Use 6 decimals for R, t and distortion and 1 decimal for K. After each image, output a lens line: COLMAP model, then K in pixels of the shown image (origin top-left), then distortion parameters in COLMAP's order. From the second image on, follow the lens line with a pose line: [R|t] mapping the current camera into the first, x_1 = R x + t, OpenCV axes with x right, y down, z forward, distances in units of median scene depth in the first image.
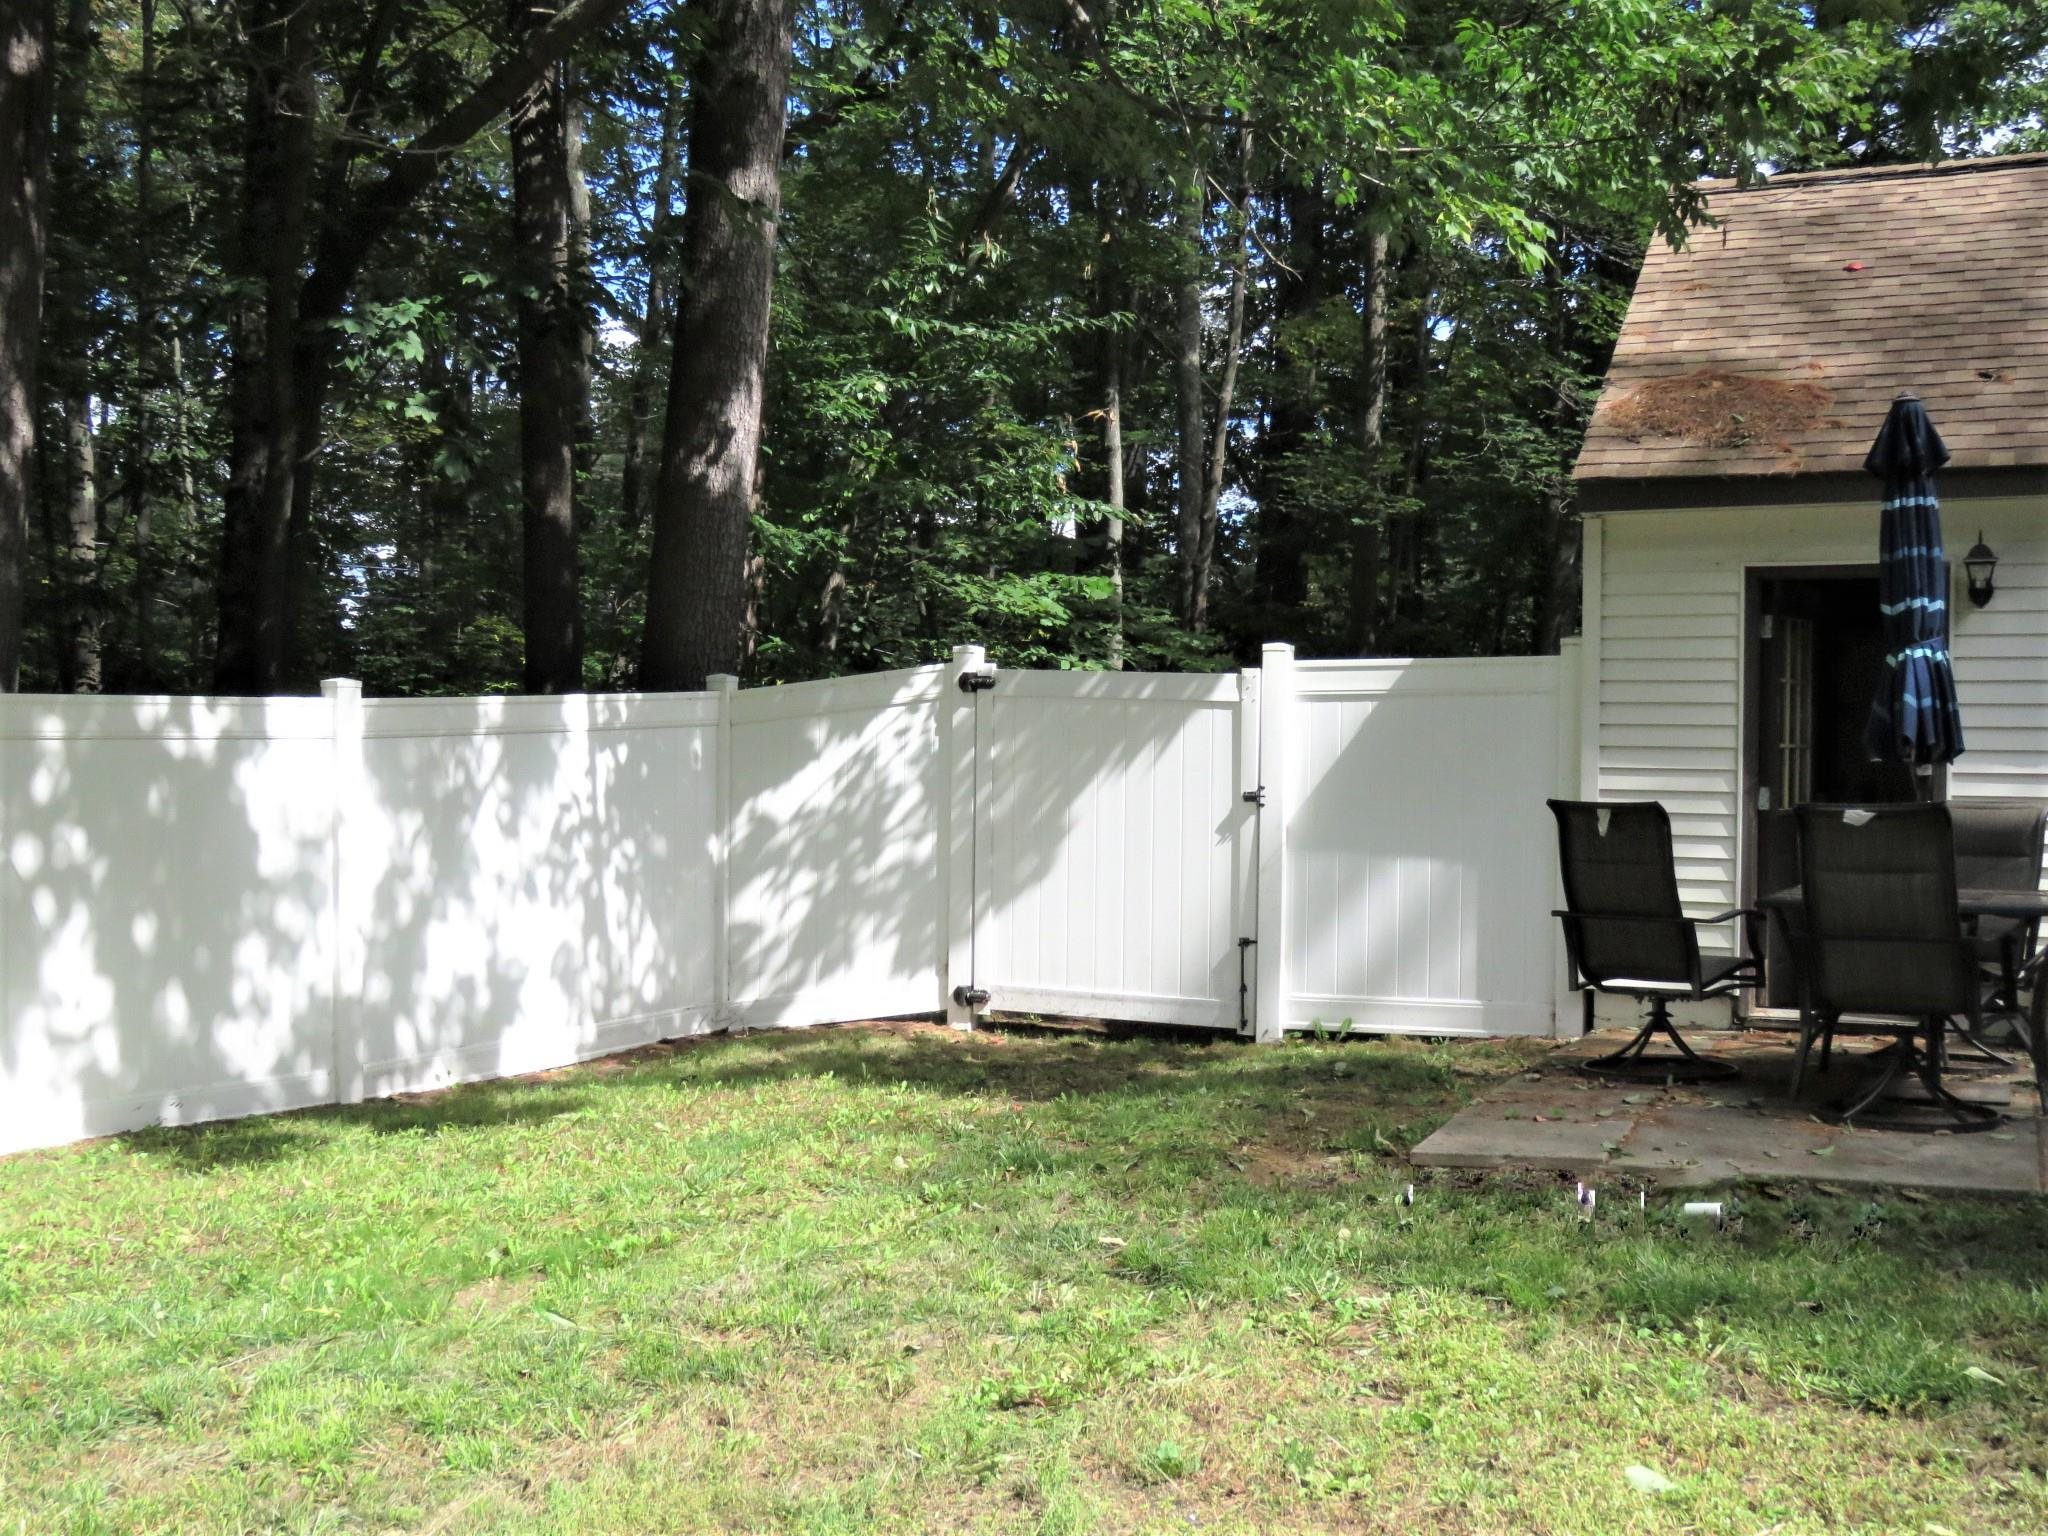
lens RADIAL K [[2277.2, 0, 1024.0], [0, 2277.2, 768.0], [0, 0, 1]] dist [0.015260, 0.002582]
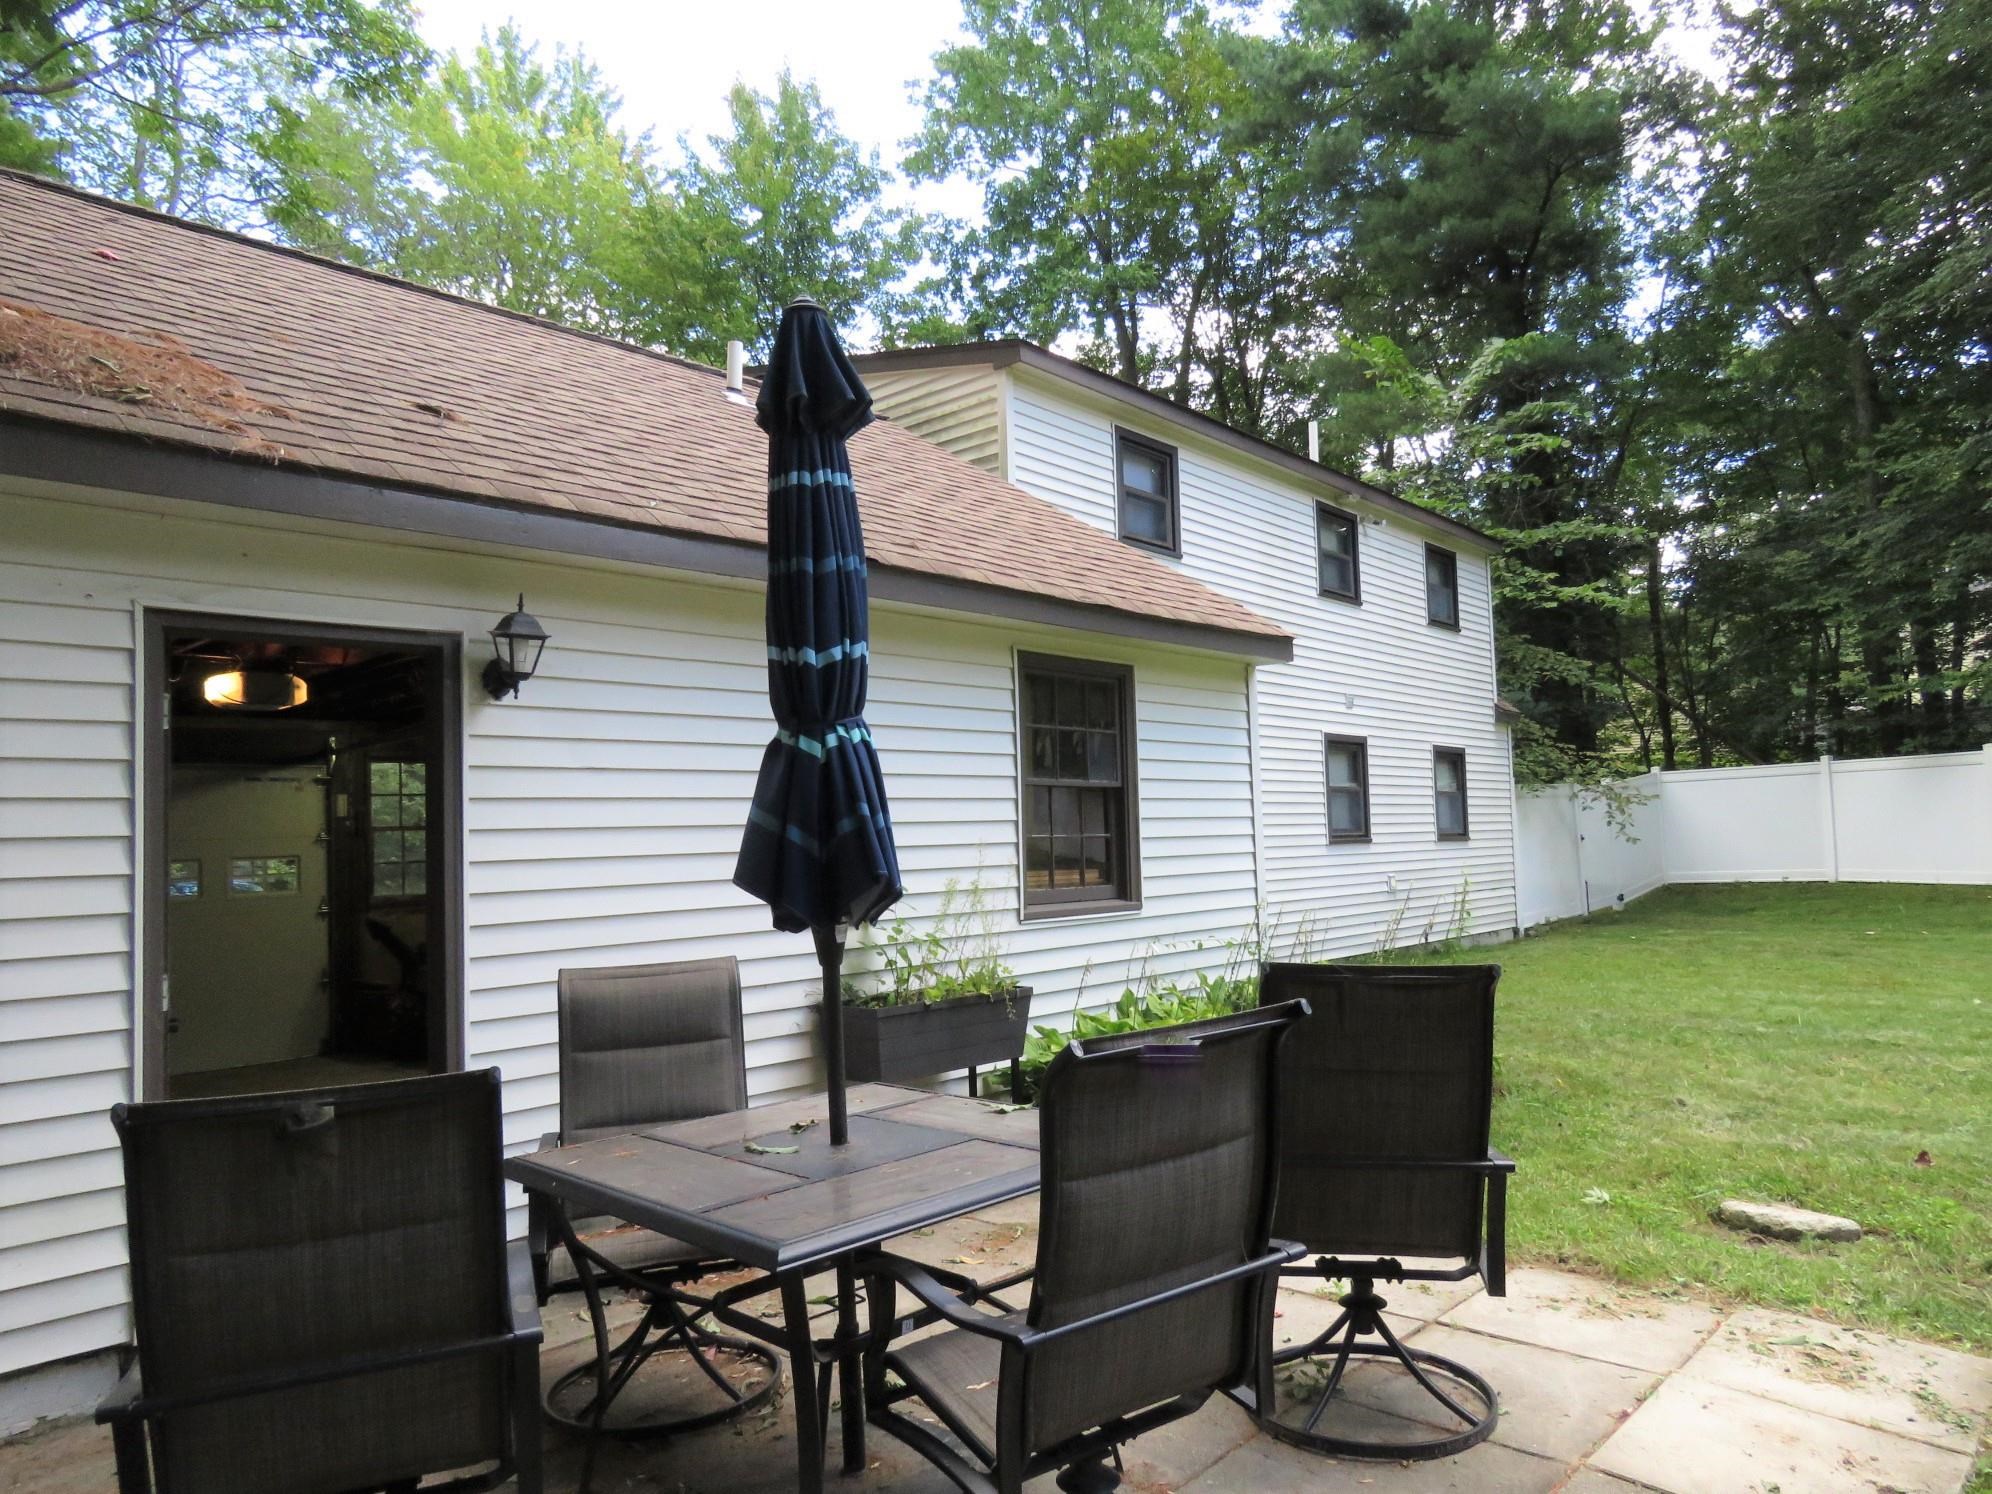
lens RADIAL K [[1283.3, 0, 999.4], [0, 1283.3, 789.8], [0, 0, 1]] dist [0.005423, 0.000741]
pose [[0.331560, 0.012229, 0.943355, 0.111970], [0.046137, 0.998509, -0.029160, -0.030712], [-0.942305, 0.053192, 0.330501, 1.072767]]
